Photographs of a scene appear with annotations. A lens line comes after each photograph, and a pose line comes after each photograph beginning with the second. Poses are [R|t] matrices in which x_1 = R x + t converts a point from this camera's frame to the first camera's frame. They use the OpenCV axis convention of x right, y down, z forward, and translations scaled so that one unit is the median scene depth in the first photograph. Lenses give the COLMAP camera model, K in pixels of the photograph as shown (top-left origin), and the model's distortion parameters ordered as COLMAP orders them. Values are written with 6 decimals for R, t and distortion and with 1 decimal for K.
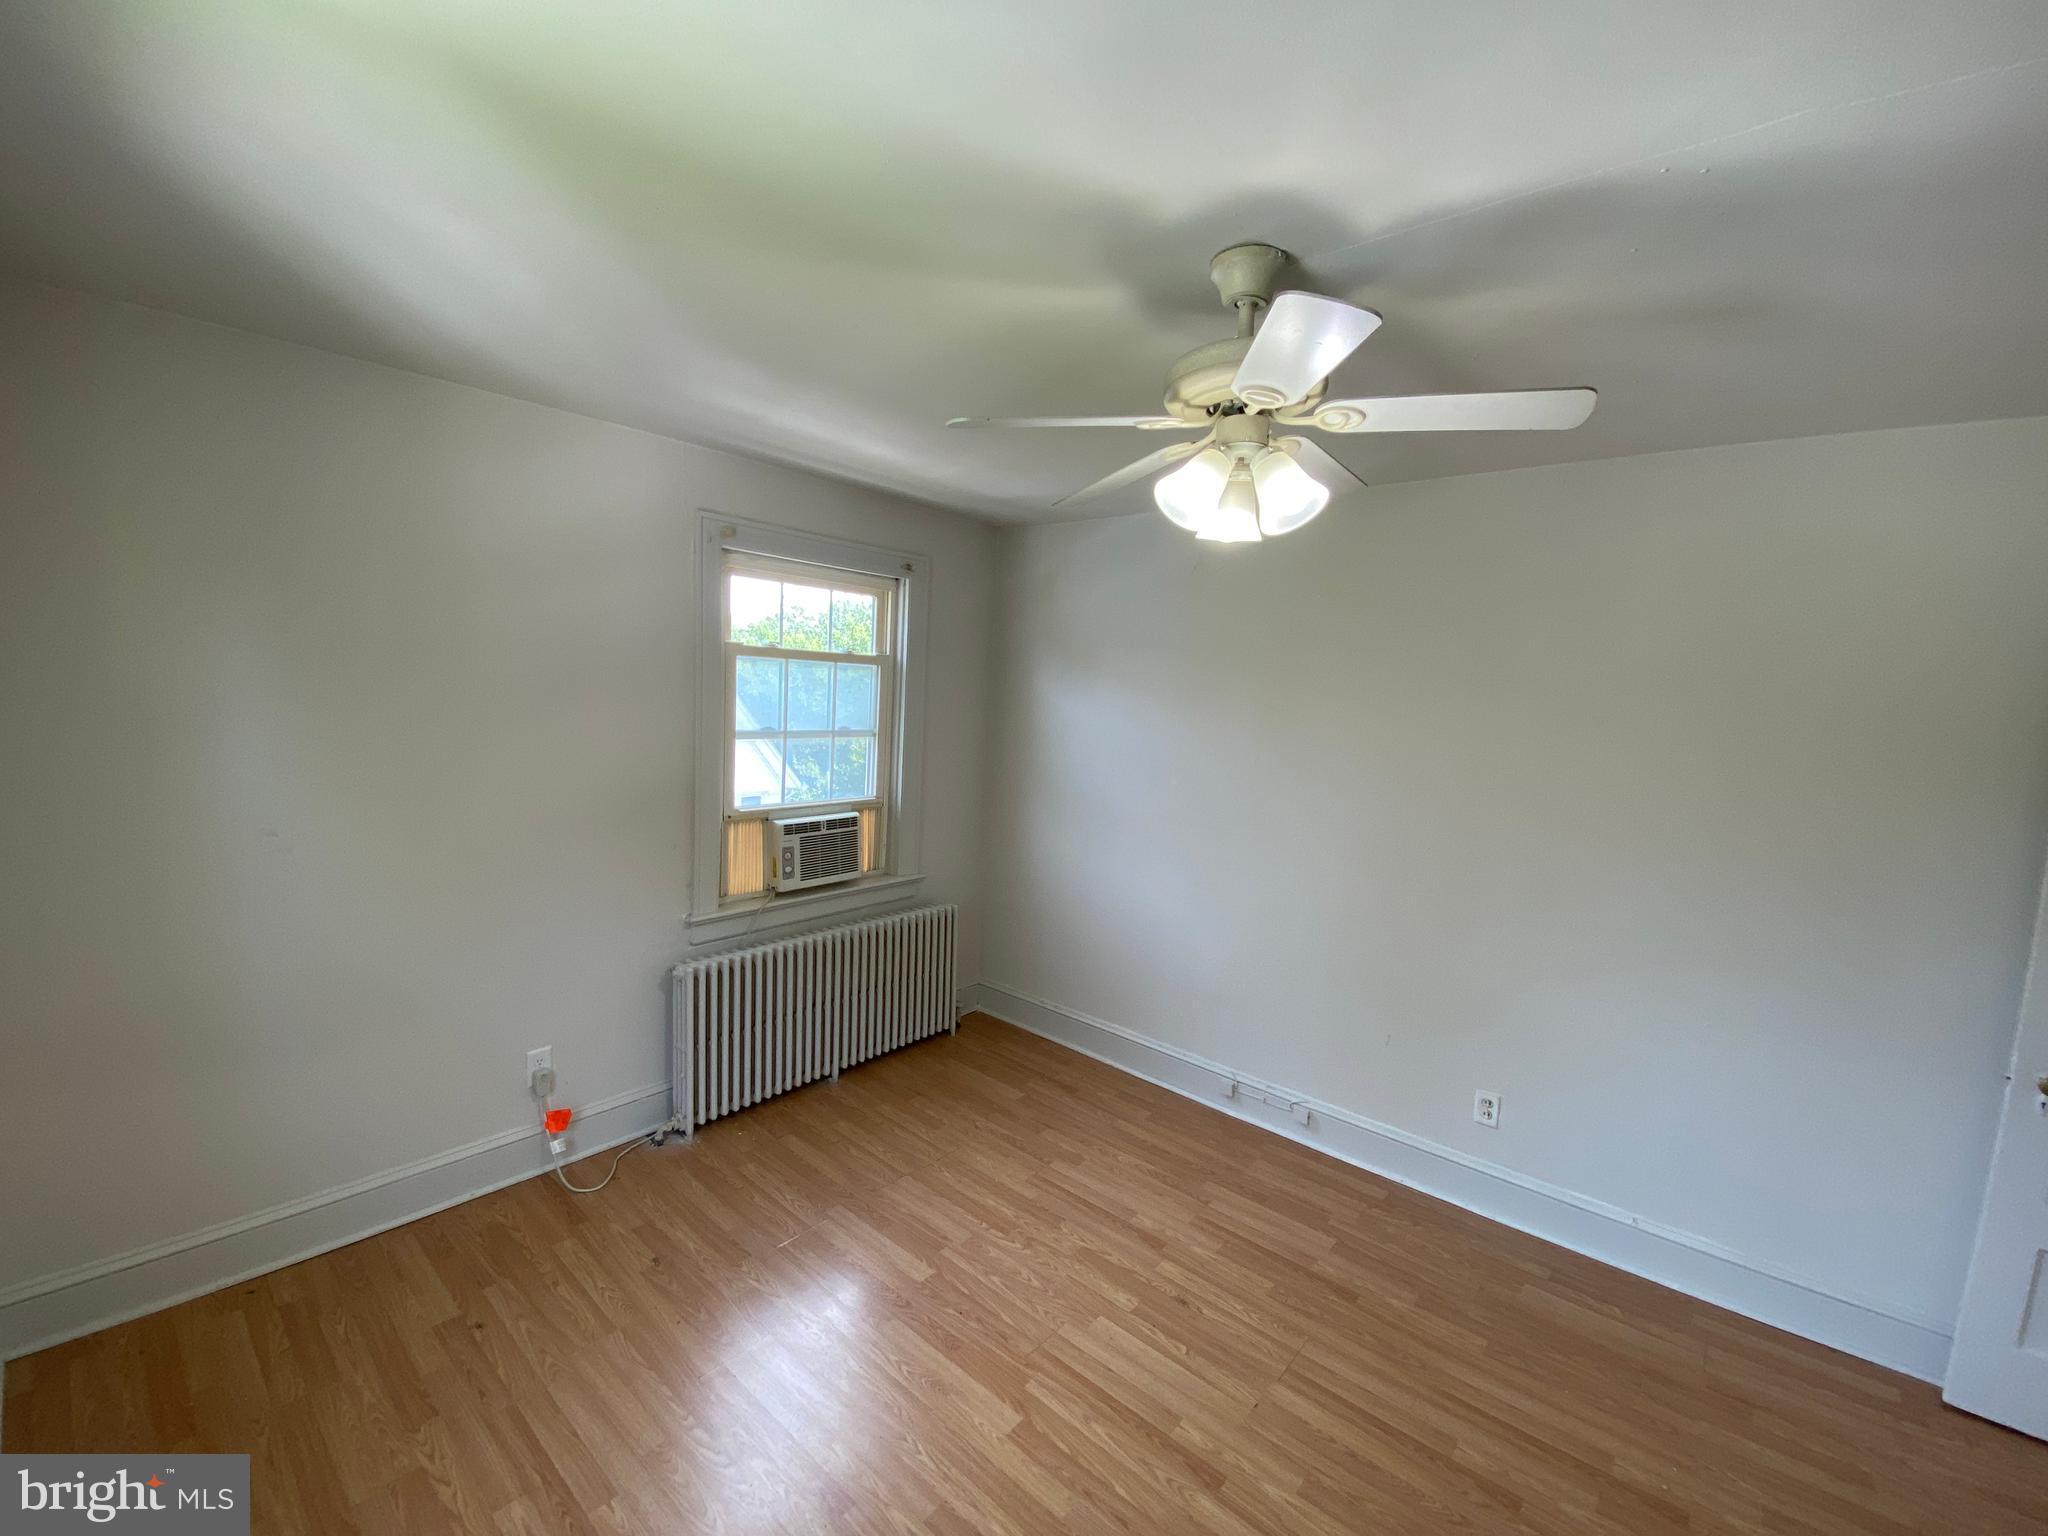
lens RADIAL K [[831.1, 0, 1027.3], [0, 831.1, 764.0], [0, 0, 1]] dist [0.028346, -0.024769]
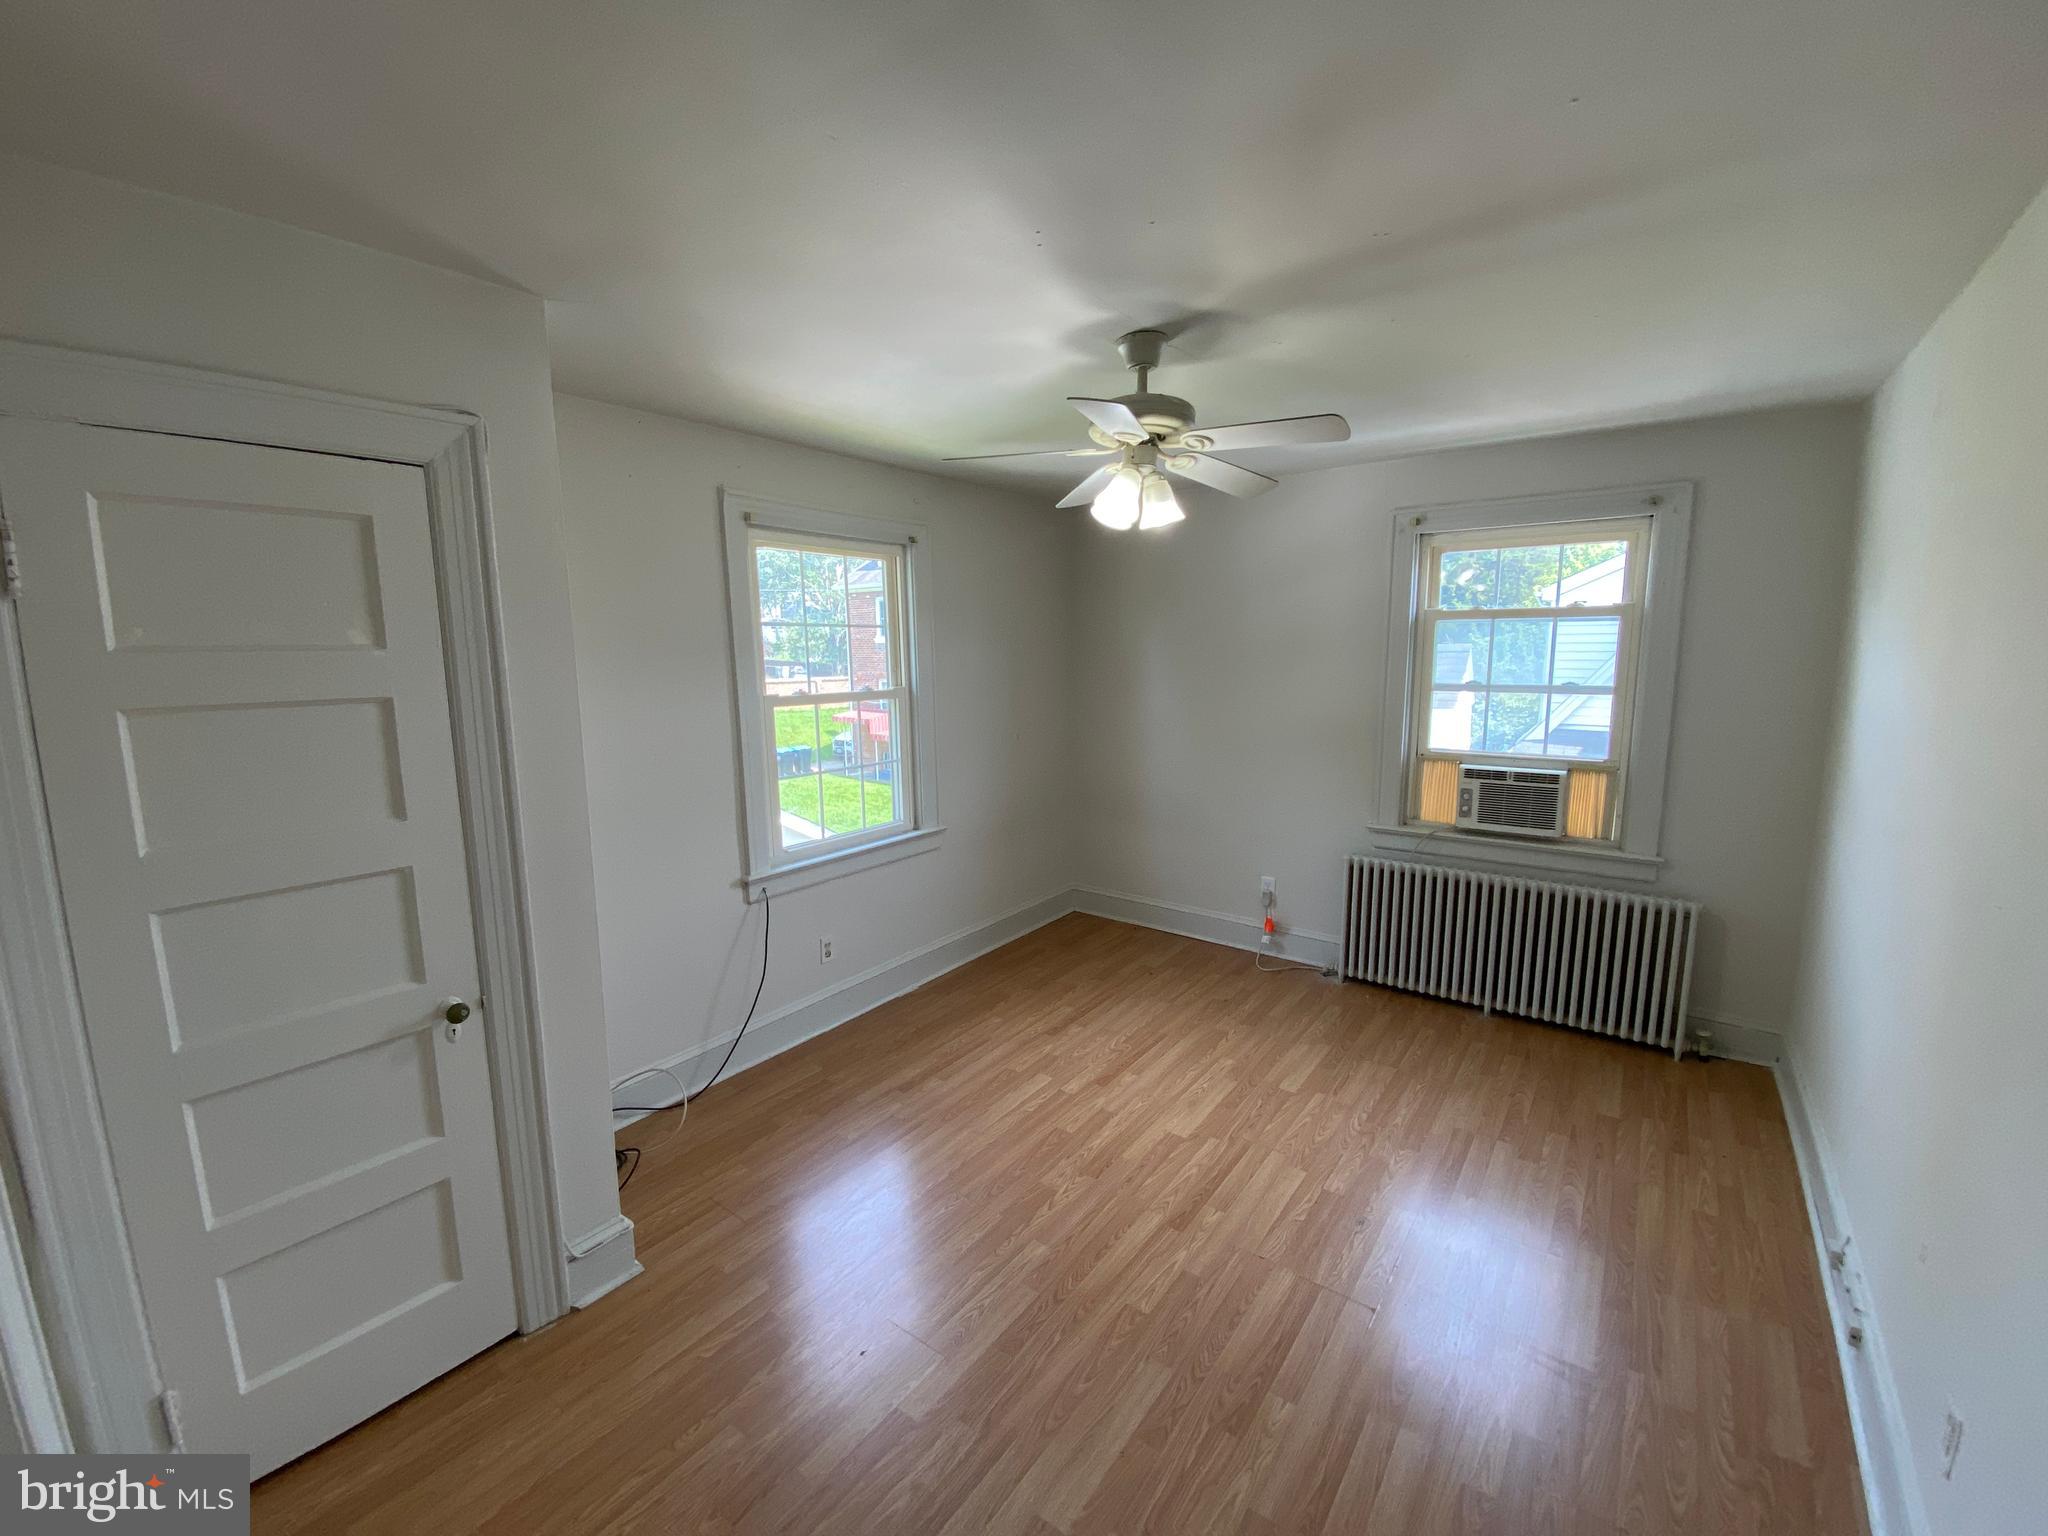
lens RADIAL K [[831.1, 0, 1027.3], [0, 831.1, 764.0], [0, 0, 1]] dist [0.028346, -0.024769]
pose [[0.068502, 0.093830, -0.993229, 0.809424], [-0.076260, 0.993147, 0.088562, 0.012496], [0.994732, 0.069677, 0.075188, 0.336027]]
